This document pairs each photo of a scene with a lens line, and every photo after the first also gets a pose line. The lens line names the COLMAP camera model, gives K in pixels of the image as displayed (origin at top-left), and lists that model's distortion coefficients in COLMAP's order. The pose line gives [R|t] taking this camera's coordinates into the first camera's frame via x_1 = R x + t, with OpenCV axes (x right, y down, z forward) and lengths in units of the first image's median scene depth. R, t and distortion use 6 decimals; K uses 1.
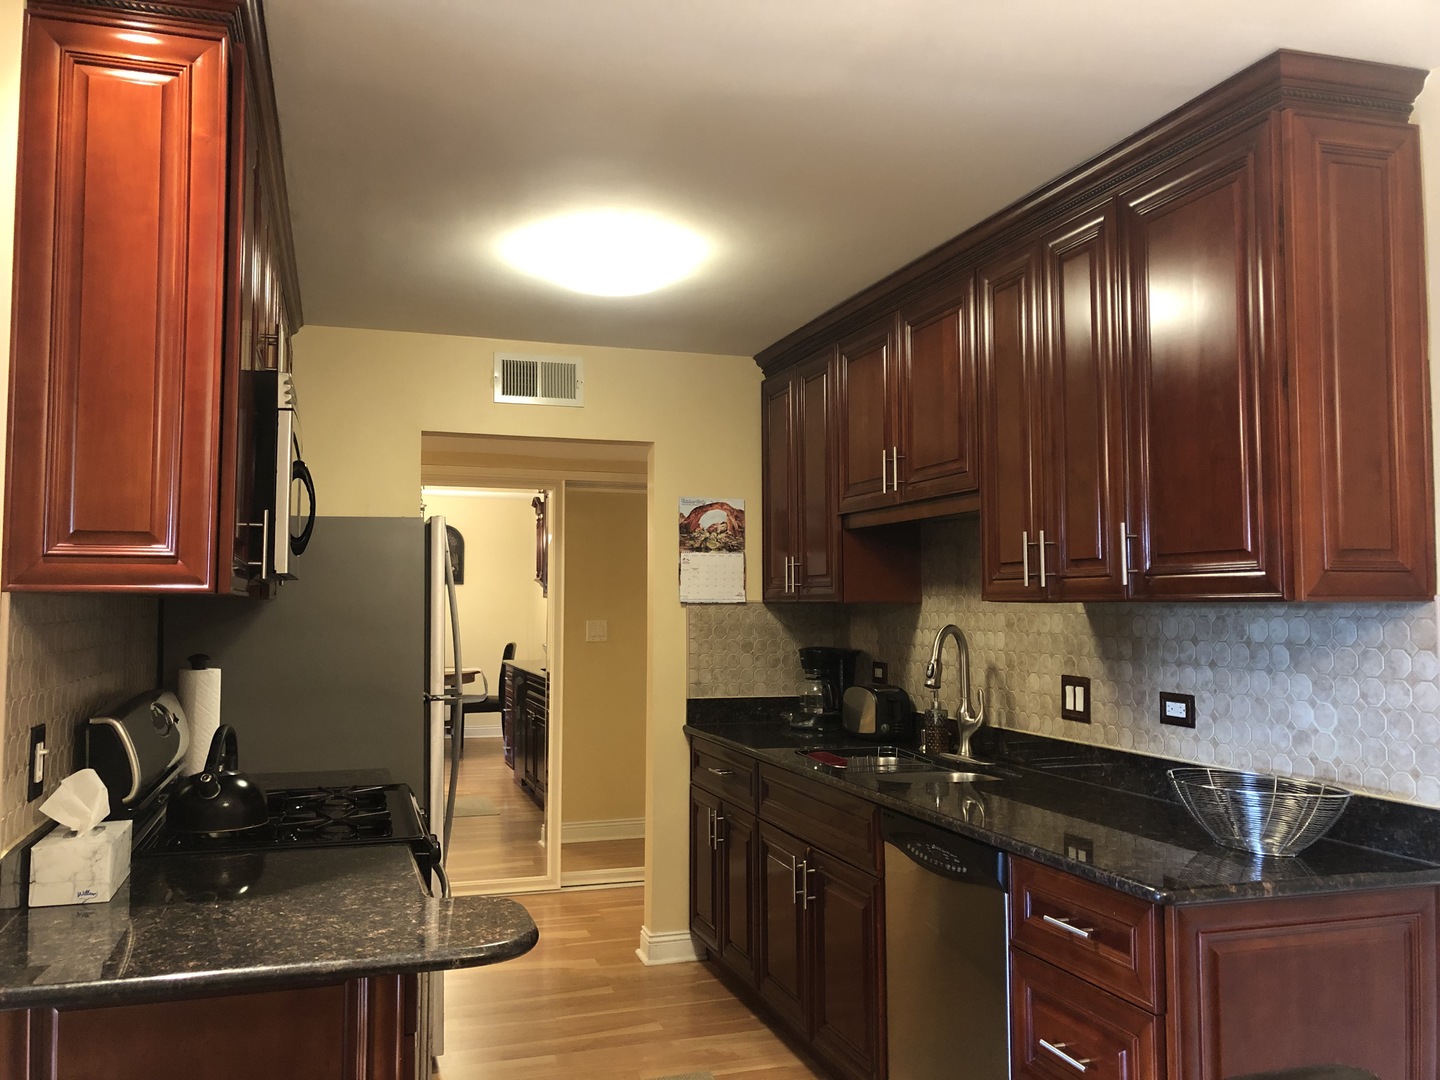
lens RADIAL K [[1173.1, 0, 707.2], [0, 1173.1, 536.9], [0, 0, 1]] dist [0.048047, -0.051294]
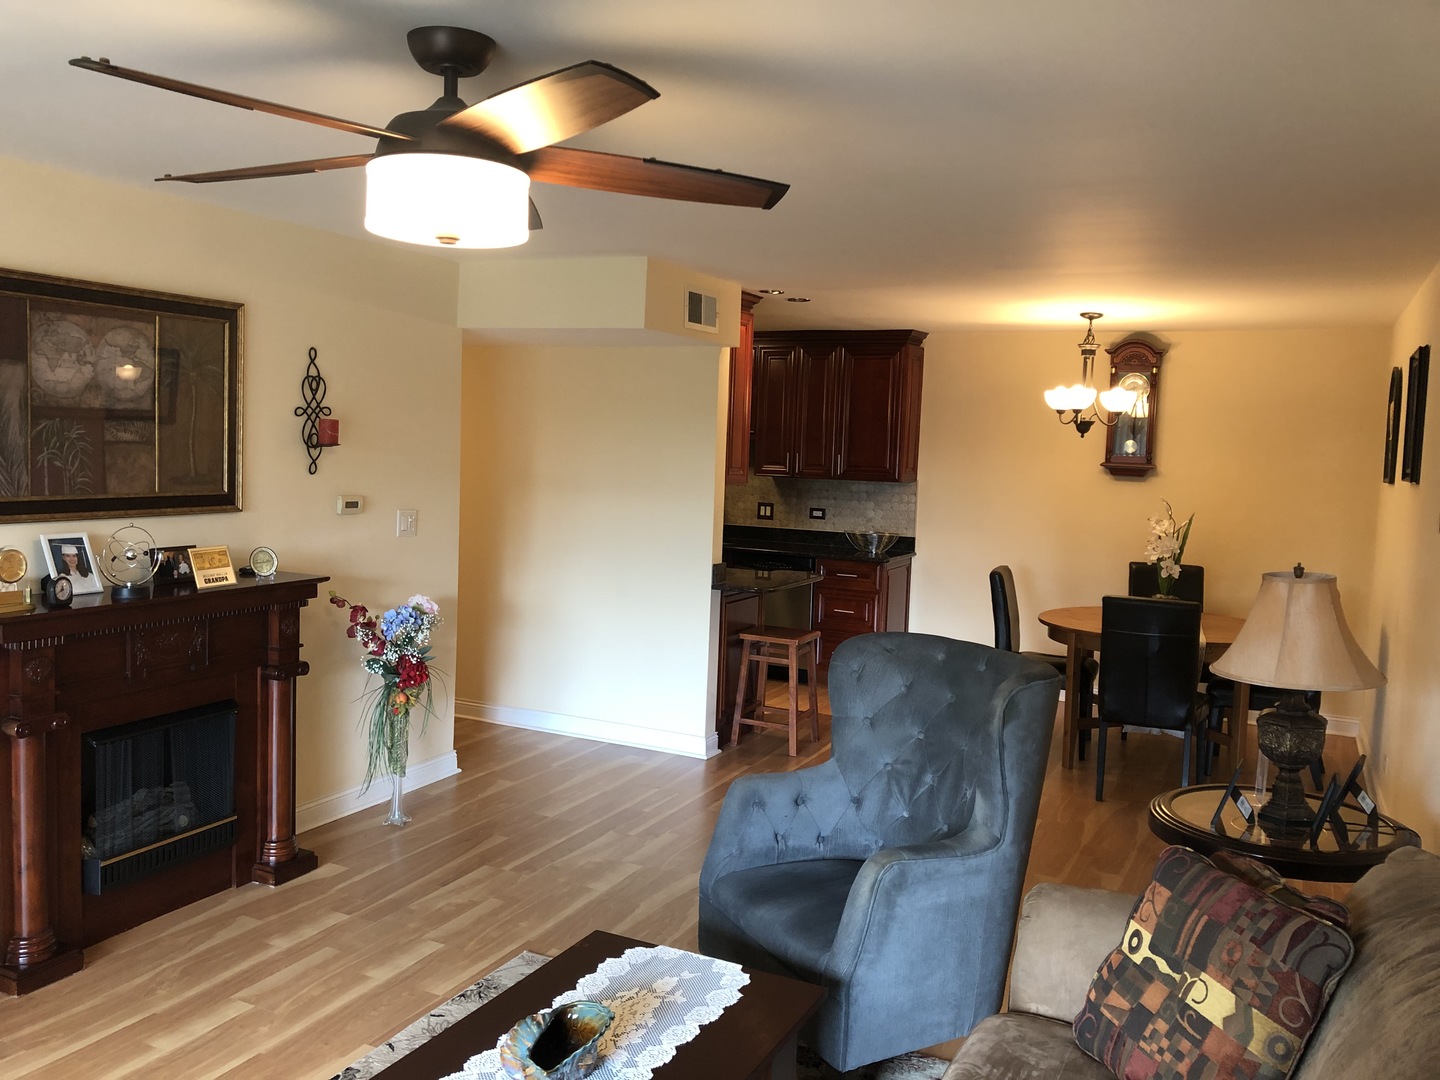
lens RADIAL K [[1173.1, 0, 696.0], [0, 1173.1, 533.4], [0, 0, 1]] dist [0.048047, -0.051294]
pose [[0.694706, -0.035058, 0.718439, -1.795723], [-0.076430, 0.989559, 0.122192, -0.130461], [-0.715222, -0.139798, 0.684773, -0.741894]]
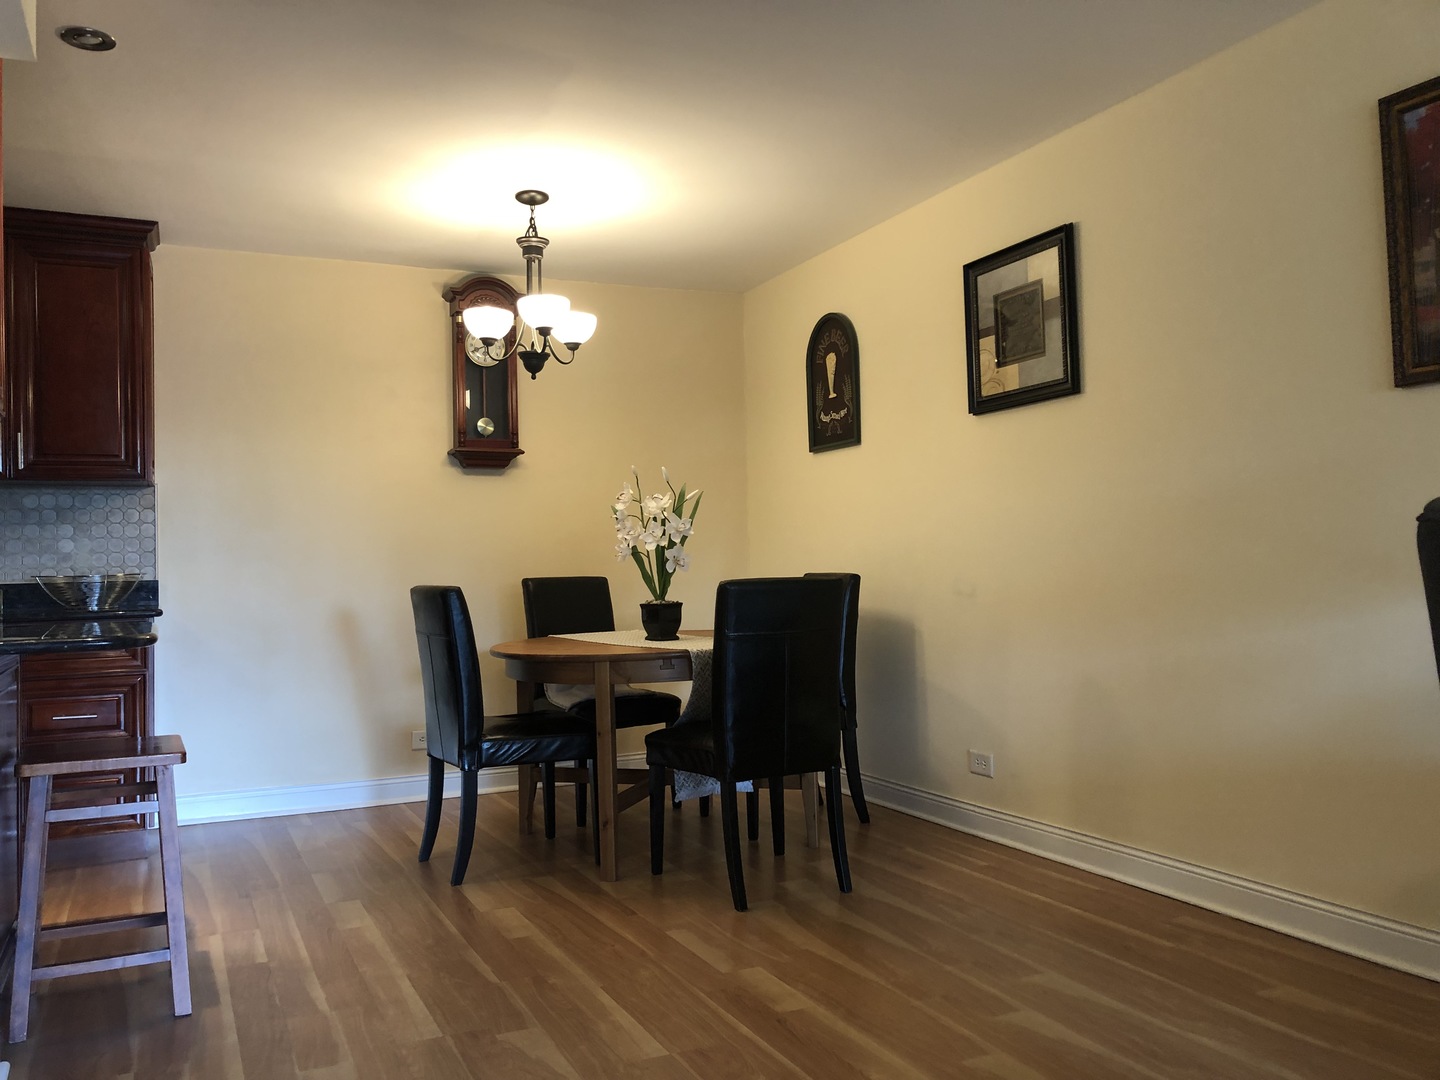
lens RADIAL K [[1173.1, 0, 691.1], [0, 1173.1, 534.6], [0, 0, 1]] dist [0.048047, -0.051294]
pose [[-0.120155, 0.026003, 0.992415, -1.205394], [-0.037679, 0.998817, -0.030733, 0.124640], [-0.992040, -0.041086, -0.119033, 0.198503]]
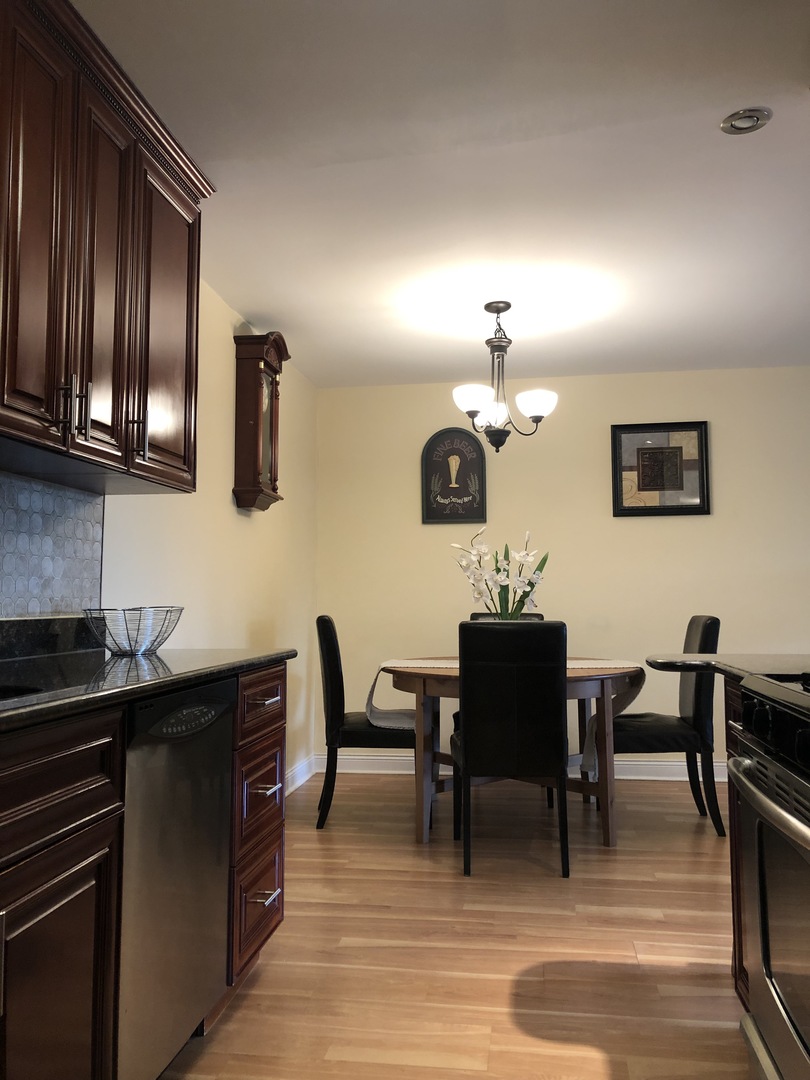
lens RADIAL K [[879.8, 0, 409.5], [0, 879.8, 527.5], [0, 0, 1]] dist [0.048047, -0.051294]
pose [[-0.900664, 0.037758, 0.432872, -0.242040], [-0.023293, 0.990589, -0.134871, 0.188919], [-0.433891, -0.131556, -0.891309, 1.403455]]
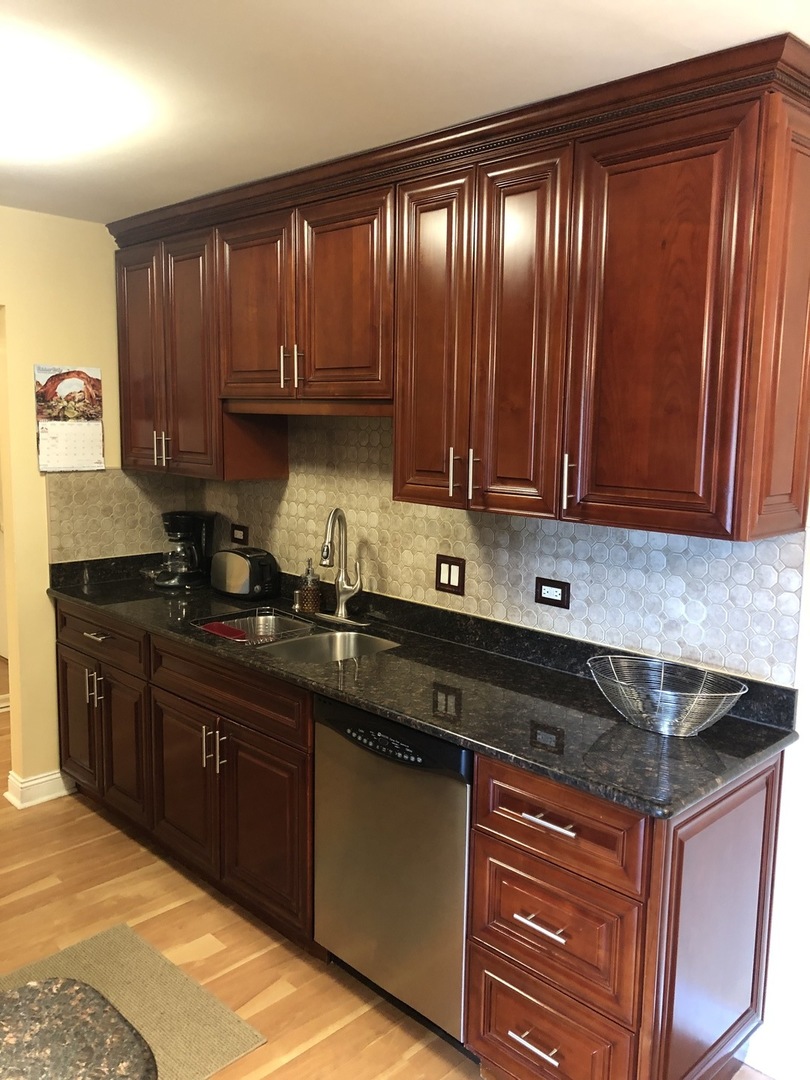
lens RADIAL K [[879.8, 0, 398.7], [0, 879.8, 533.2], [0, 0, 1]] dist [0.048047, -0.051294]
pose [[0.889001, -0.046278, 0.455560, -0.147082], [-0.045548, 0.981009, 0.188540, -0.074415], [-0.455634, -0.188362, 0.870010, 0.272280]]
